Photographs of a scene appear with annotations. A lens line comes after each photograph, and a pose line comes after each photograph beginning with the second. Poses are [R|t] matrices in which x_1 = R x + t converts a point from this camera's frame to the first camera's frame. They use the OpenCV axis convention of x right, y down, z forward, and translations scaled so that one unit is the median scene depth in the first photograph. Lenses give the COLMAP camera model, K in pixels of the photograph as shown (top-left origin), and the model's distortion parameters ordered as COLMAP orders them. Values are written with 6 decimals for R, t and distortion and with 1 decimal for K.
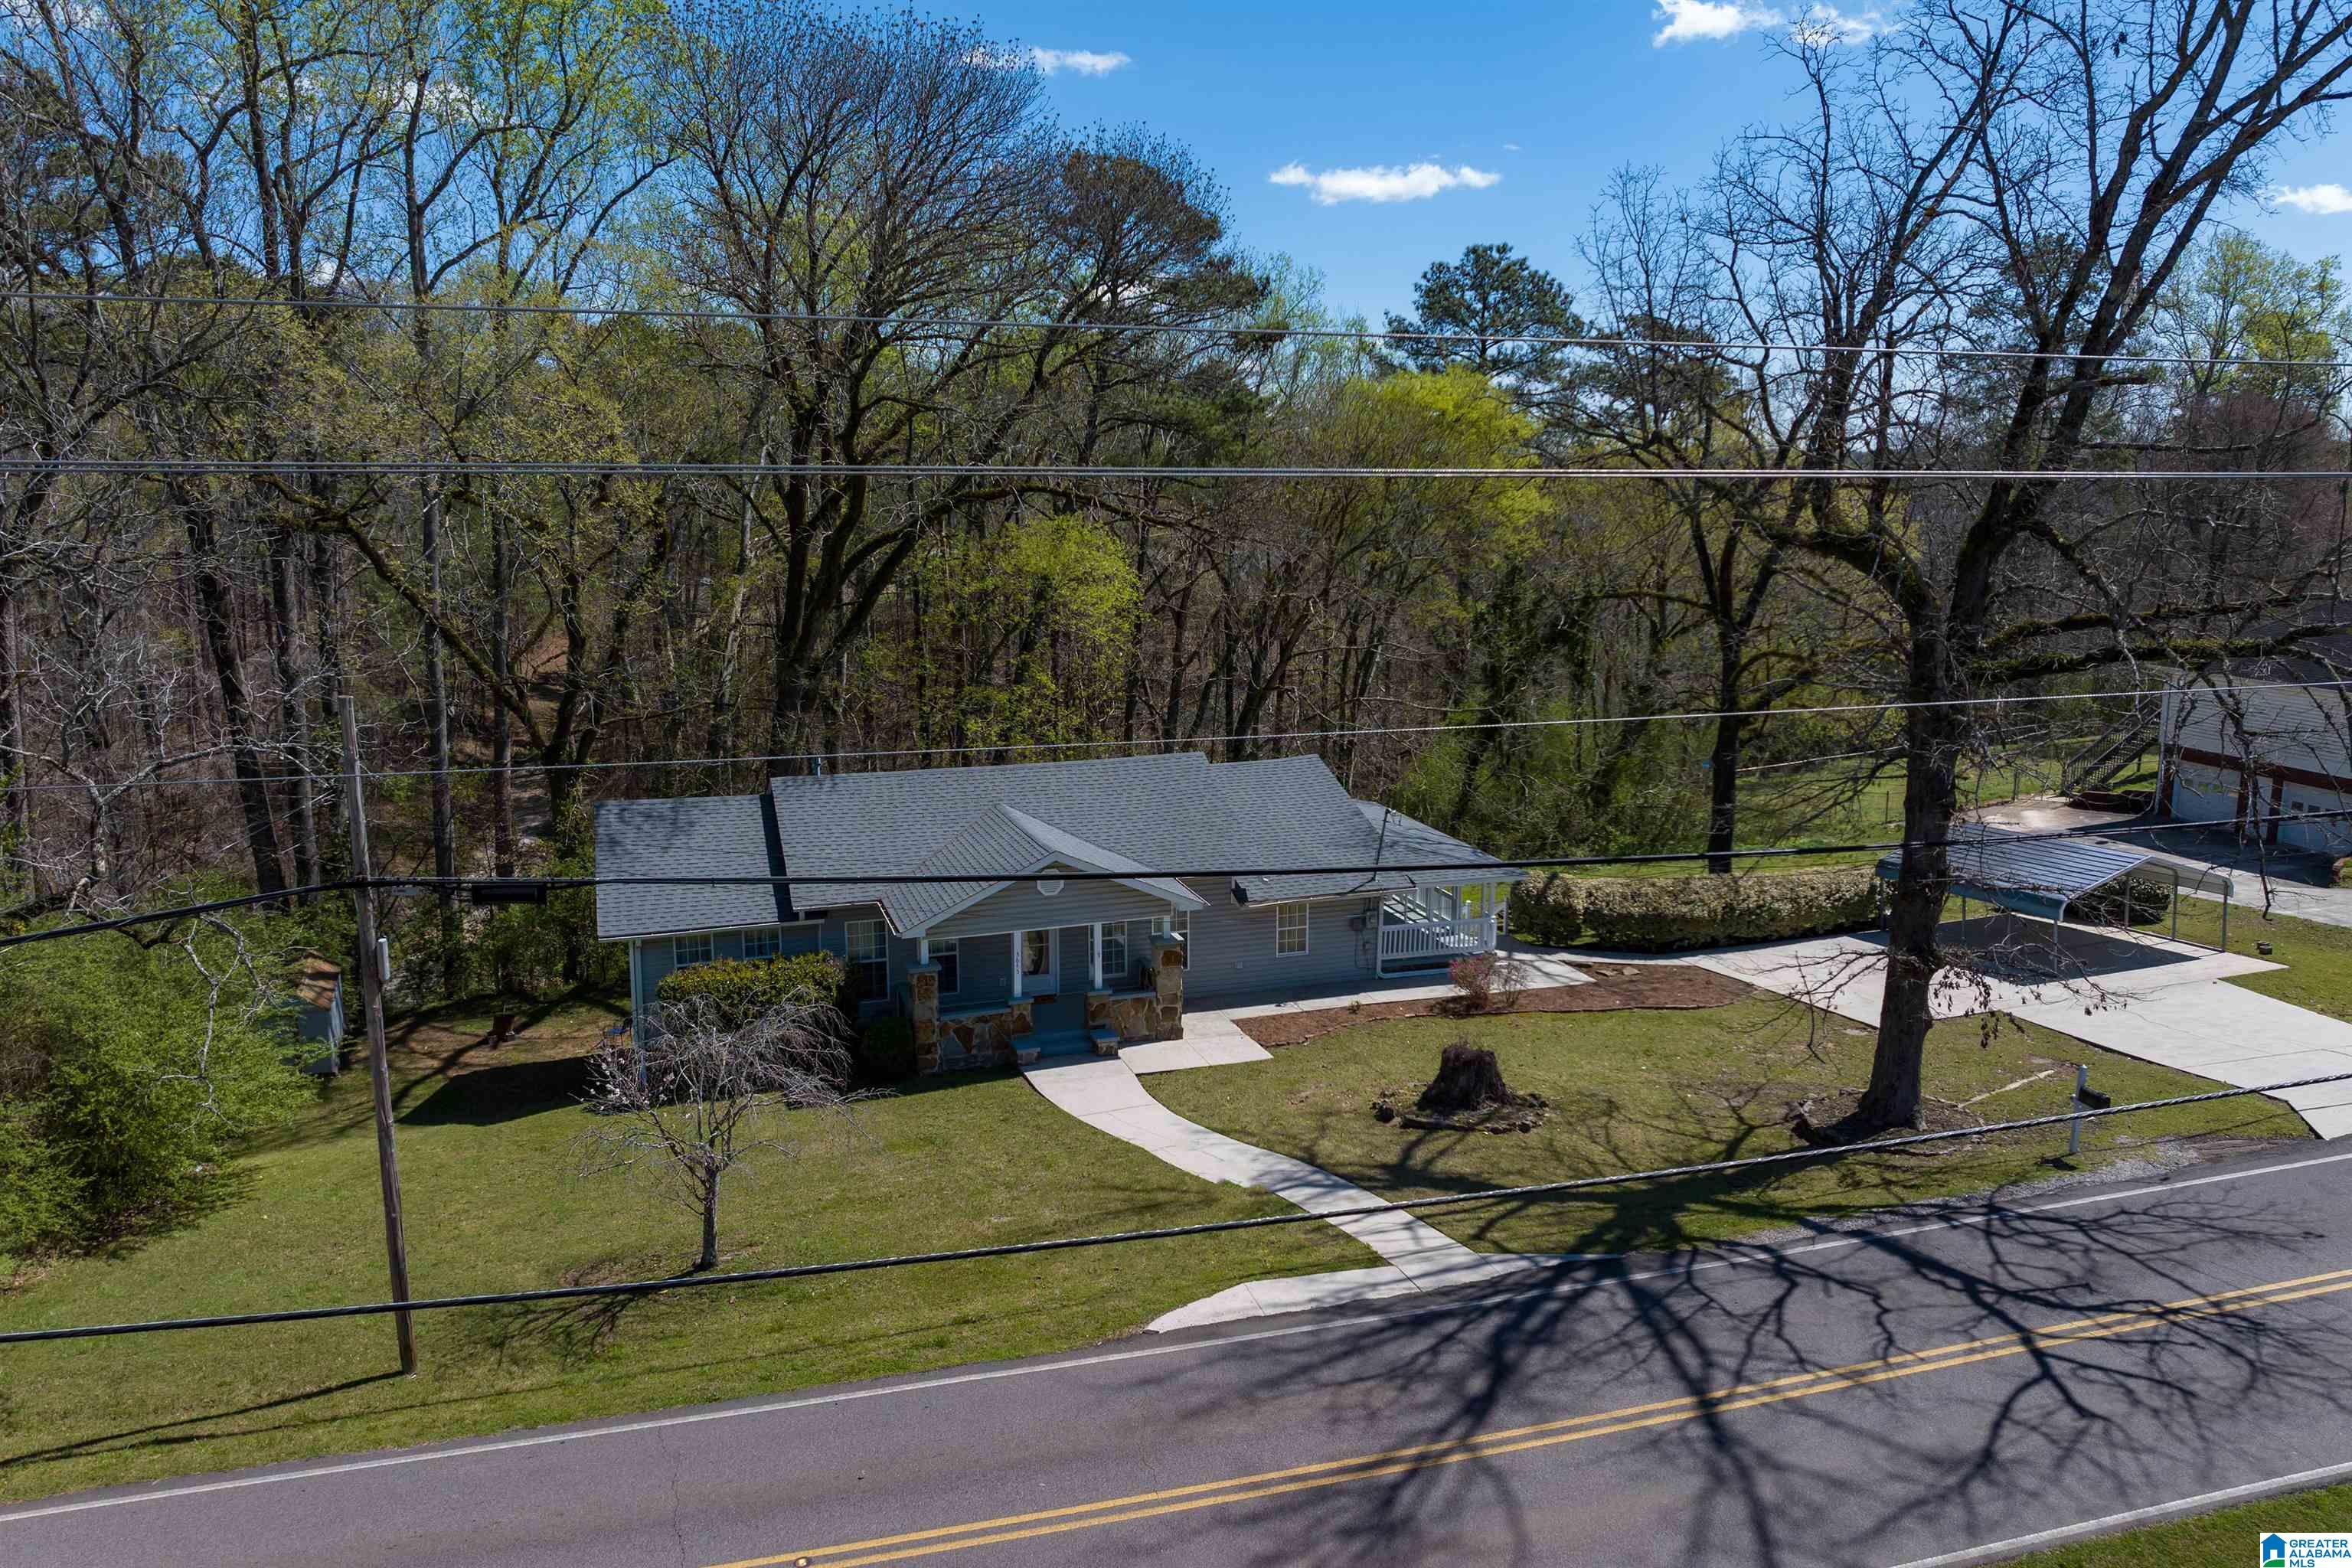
lens RADIAL K [[1660.3, 0, 1185.2], [0, 1660.3, 786.9], [0, 0, 1]] dist [-0.026642, -0.025149]
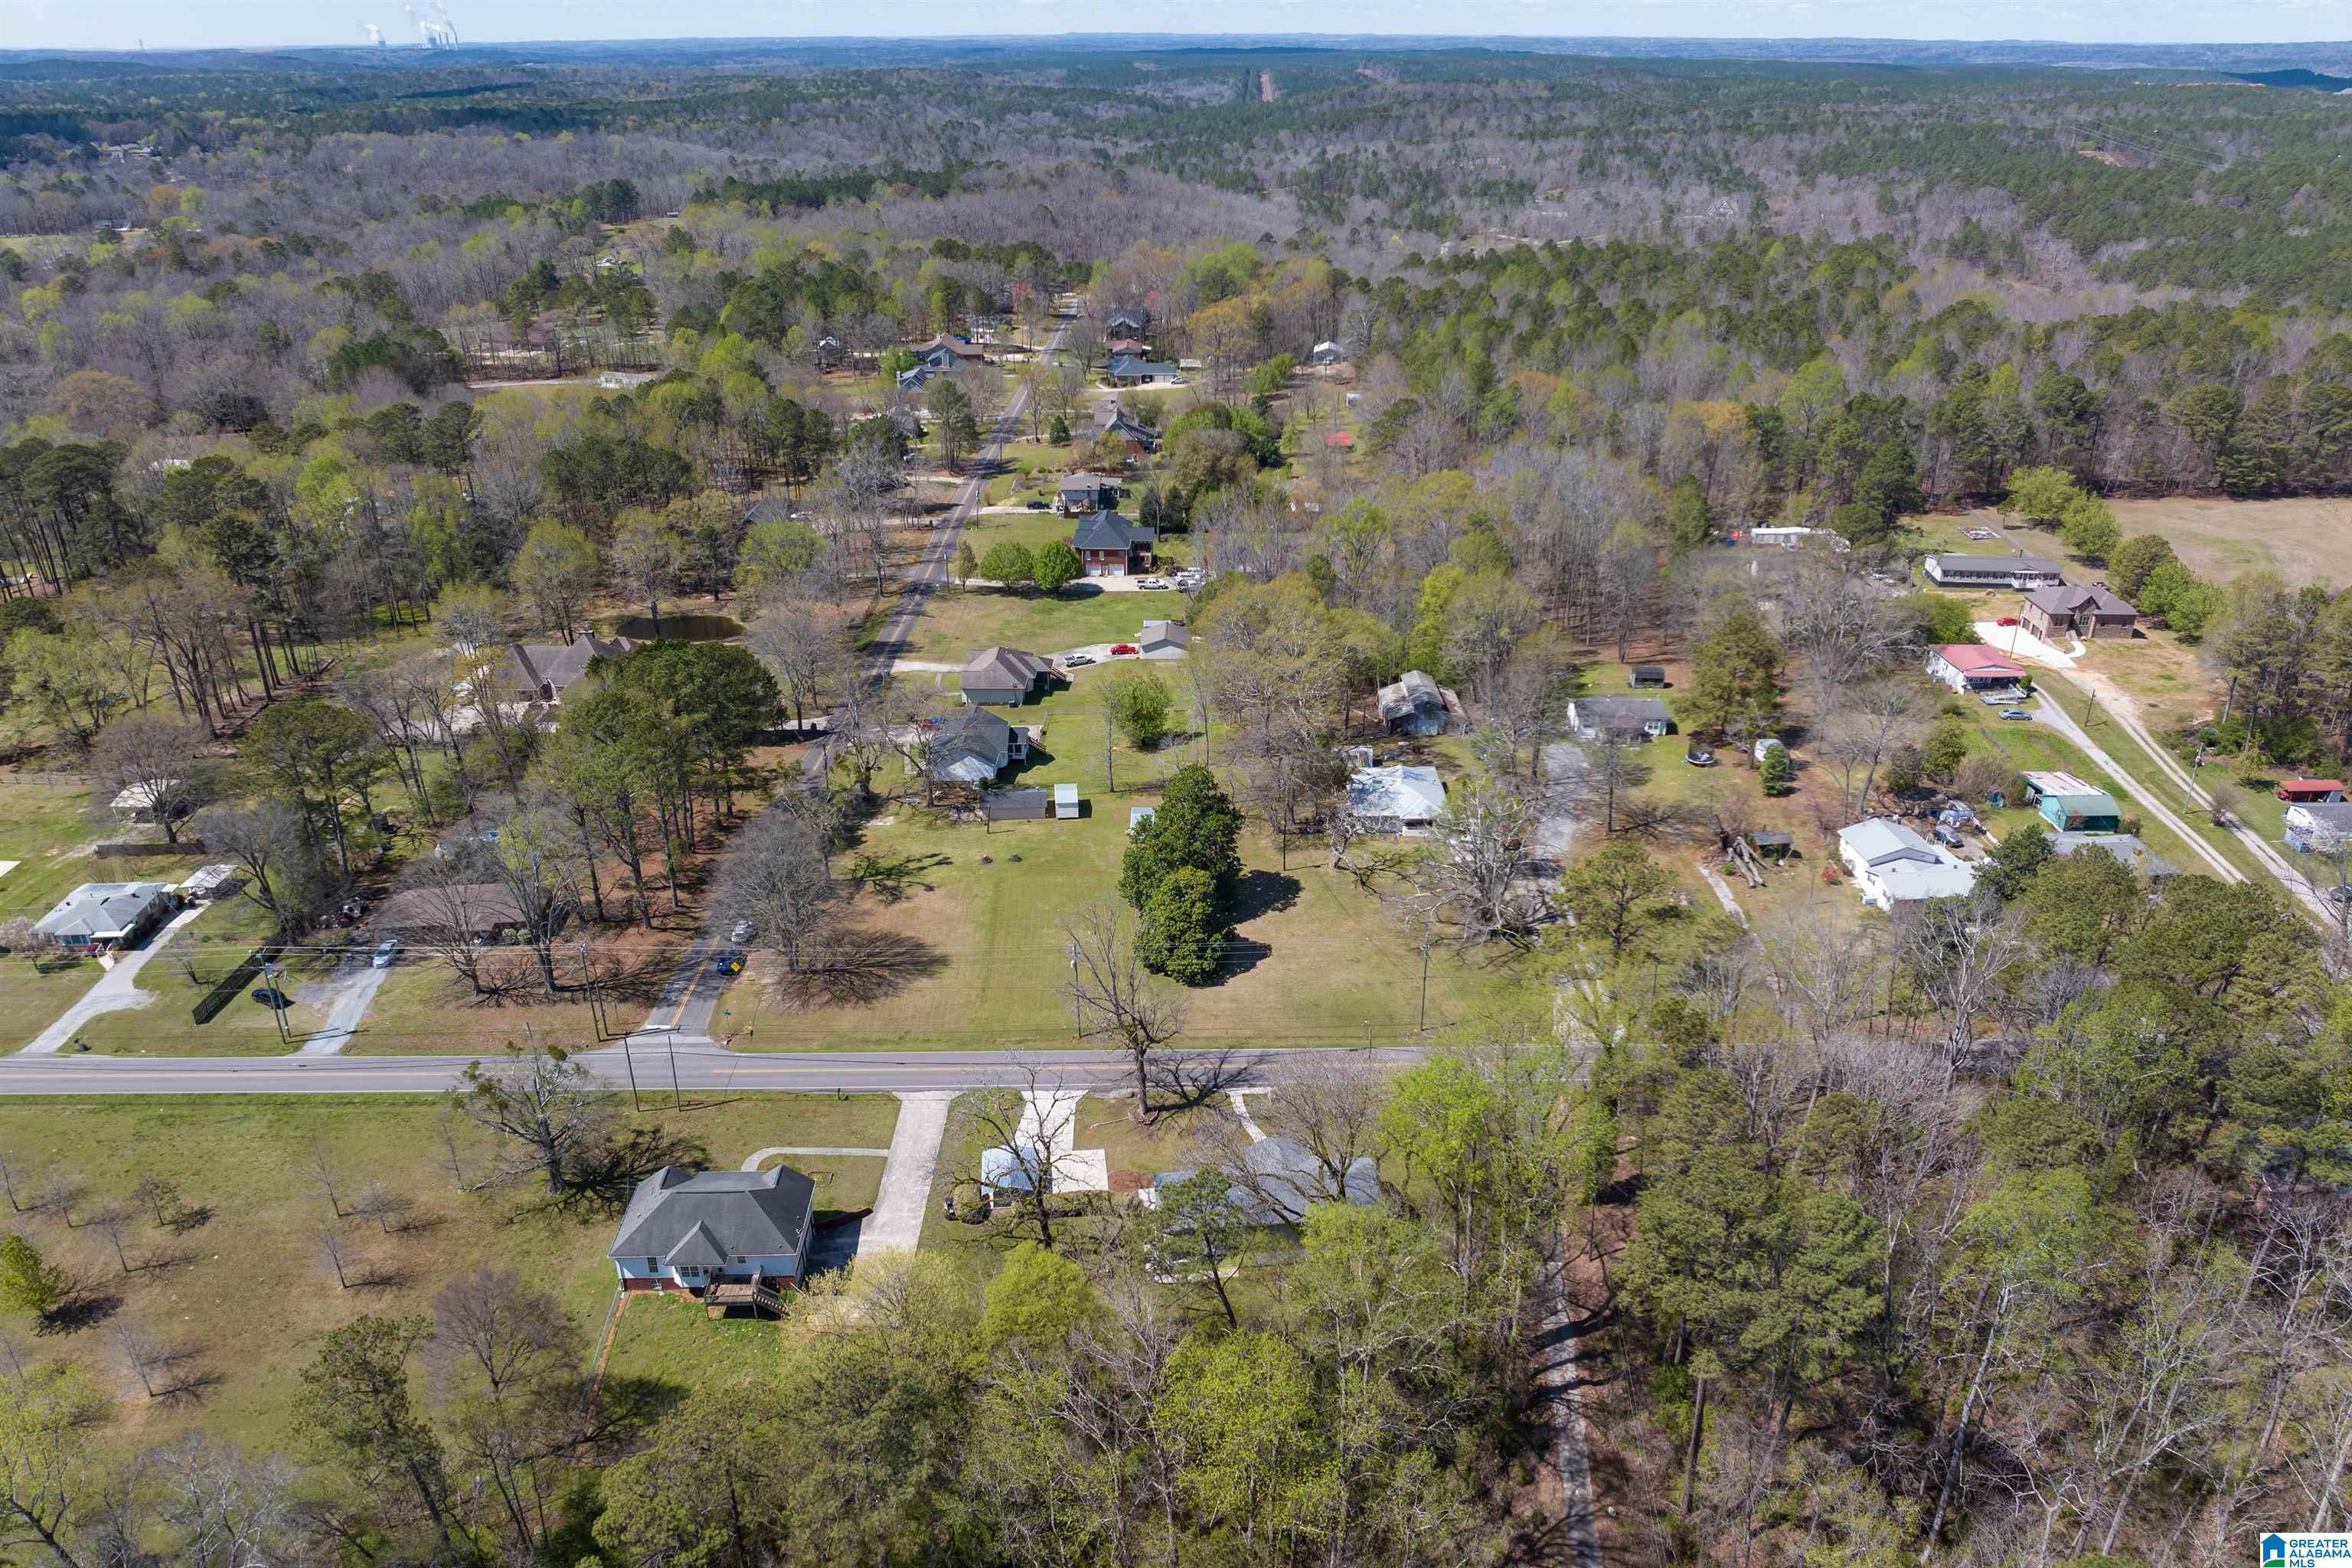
lens RADIAL K [[1660.3, 0, 1185.2], [0, 1660.3, 786.9], [0, 0, 1]] dist [-0.026642, -0.025149]
pose [[-0.974064, -0.092522, 0.206494, -1.008985], [0.044503, 0.816425, 0.575734, -4.997607], [-0.221855, 0.569991, -0.791132, 5.999762]]
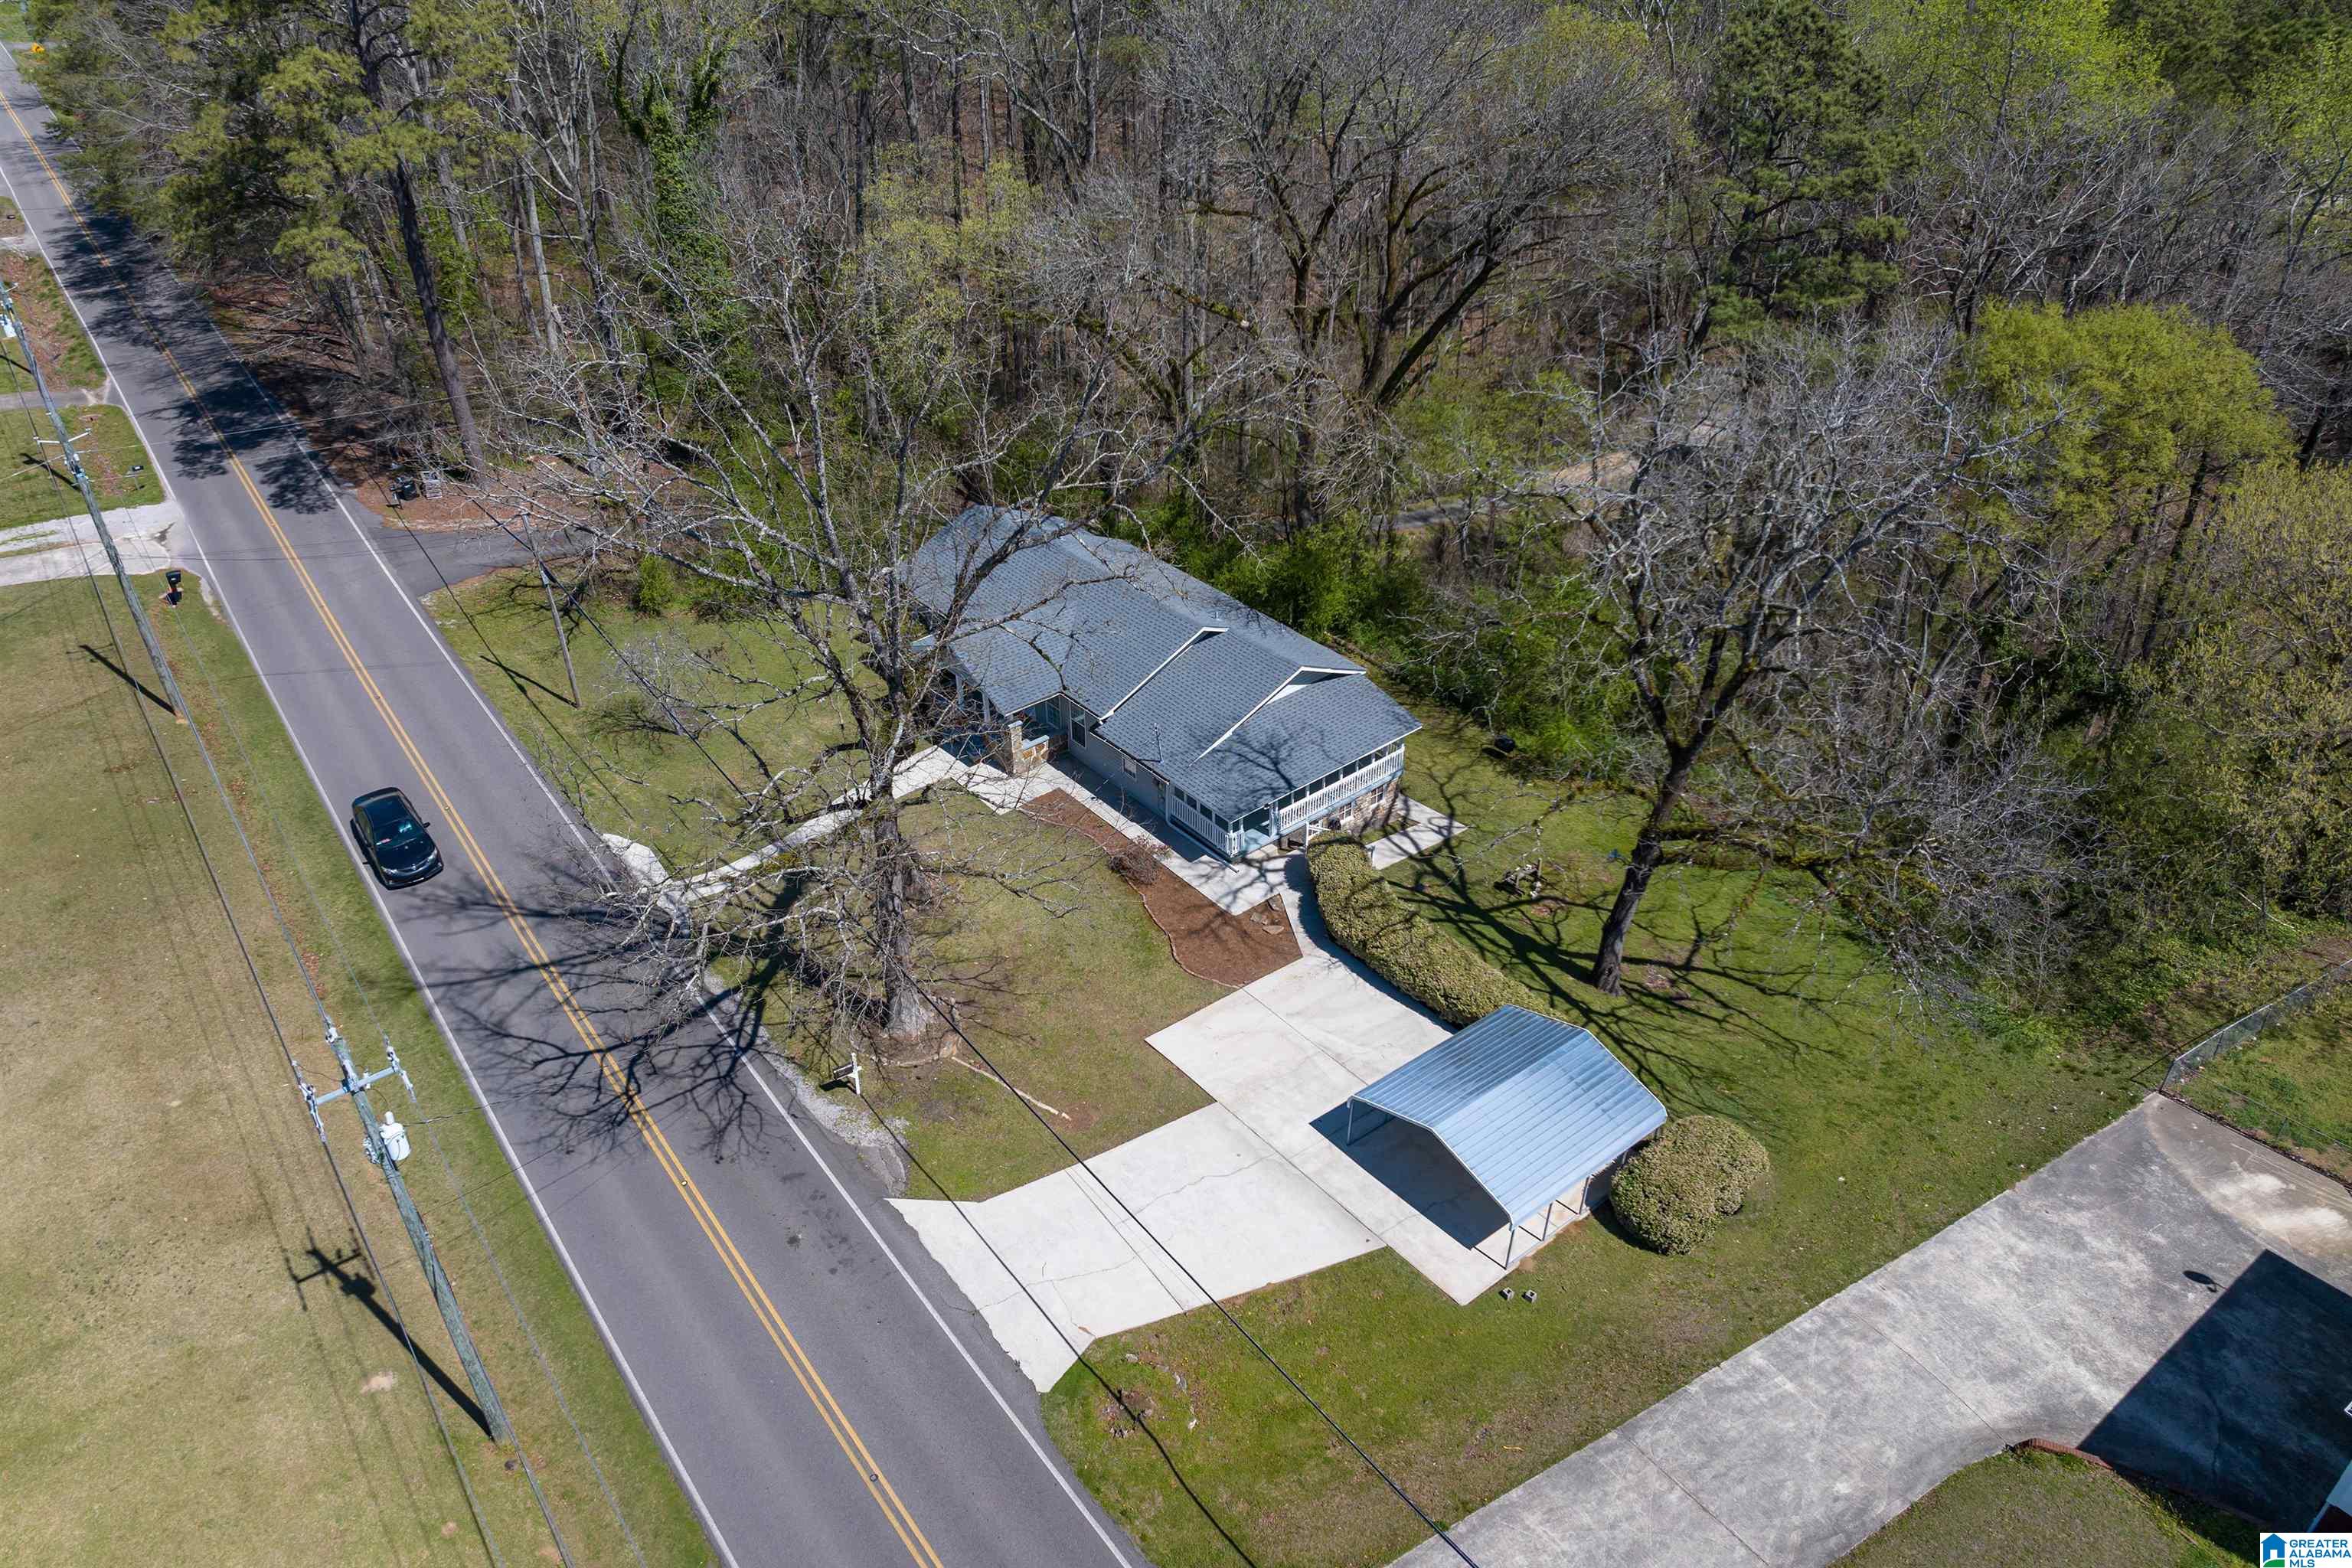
lens RADIAL K [[1640.5, 0, 1187.0], [0, 1640.5, 782.9], [0, 0, 1]] dist [-0.033455, -0.005060]
pose [[0.362332, 0.522002, -0.772159, 1.973879], [-0.172008, 0.851673, 0.495041, -1.020719], [0.916040, -0.046552, 0.398377, 0.740053]]
